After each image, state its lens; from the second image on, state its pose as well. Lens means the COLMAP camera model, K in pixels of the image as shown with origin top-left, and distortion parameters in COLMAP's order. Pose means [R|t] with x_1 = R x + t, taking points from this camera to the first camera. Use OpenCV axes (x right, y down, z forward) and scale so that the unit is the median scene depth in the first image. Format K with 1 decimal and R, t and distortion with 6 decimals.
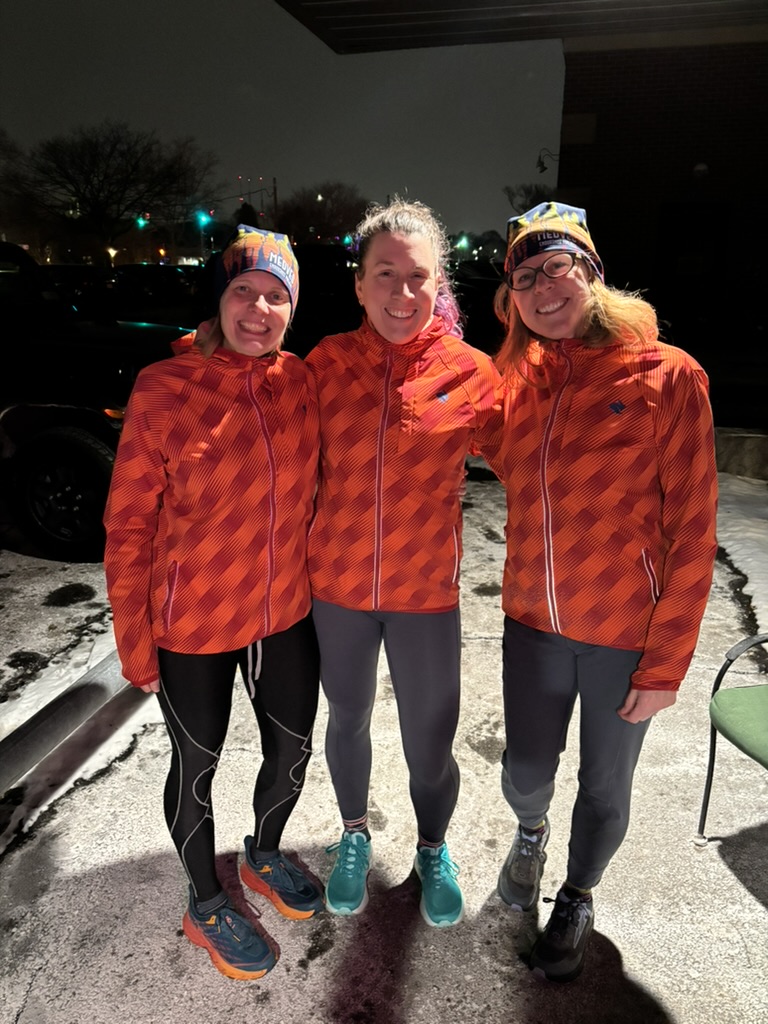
lens RADIAL K [[774.6, 0, 384.0], [0, 774.6, 512.0], [0, 0, 1]] dist [-0.031541, 0.001103]
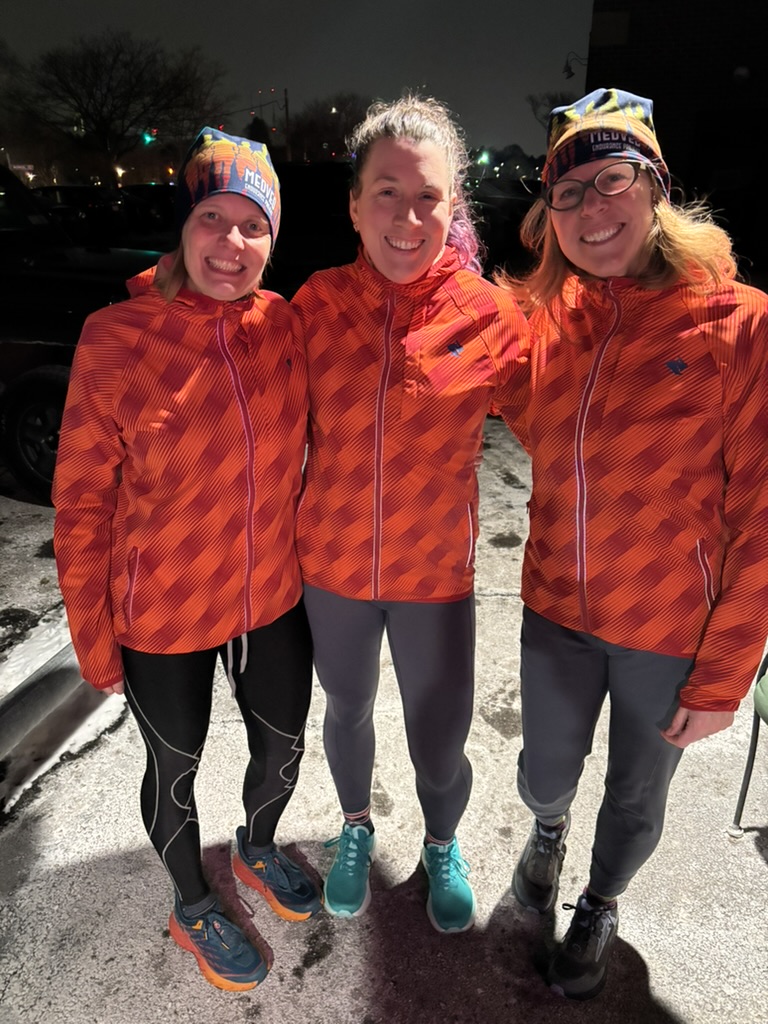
lens RADIAL K [[761.8, 0, 378.7], [0, 761.8, 512.6], [0, 0, 1]] dist [-0.008899, -0.010292]
pose [[0.999545, 0.003682, -0.029952, 0.015527], [-0.000717, 0.995146, 0.098406, -0.046192], [0.030169, -0.098340, 0.994695, 0.148932]]
